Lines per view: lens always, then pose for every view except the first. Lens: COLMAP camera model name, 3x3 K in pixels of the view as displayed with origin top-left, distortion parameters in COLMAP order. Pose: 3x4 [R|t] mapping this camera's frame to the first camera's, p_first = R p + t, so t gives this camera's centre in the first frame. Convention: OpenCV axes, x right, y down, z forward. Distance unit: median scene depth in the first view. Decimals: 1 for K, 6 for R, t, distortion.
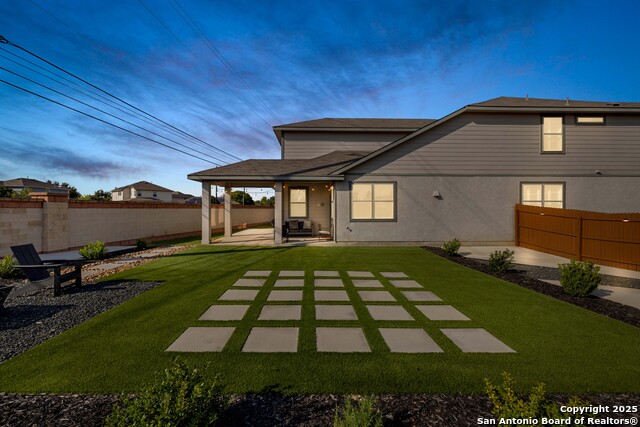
lens RADIAL K [[277.9, 0, 320.0], [0, 277.9, 213.5], [0, 0, 1]] dist [0.017473, -0.000051]
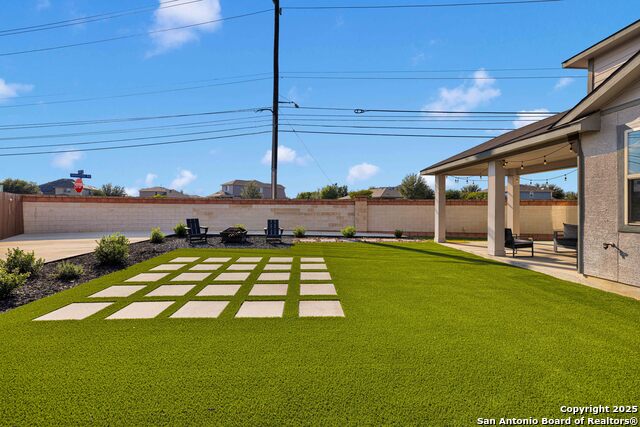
lens RADIAL K [[271.2, 0, 318.4], [0, 271.2, 209.4], [0, 0, 1]] dist [0.000702, 0.000067]
pose [[0.026356, -0.000056, -0.999653, 0.444819], [-0.020674, 0.999786, -0.000601, 0.009070], [0.999439, 0.020682, 0.026349, 0.571232]]
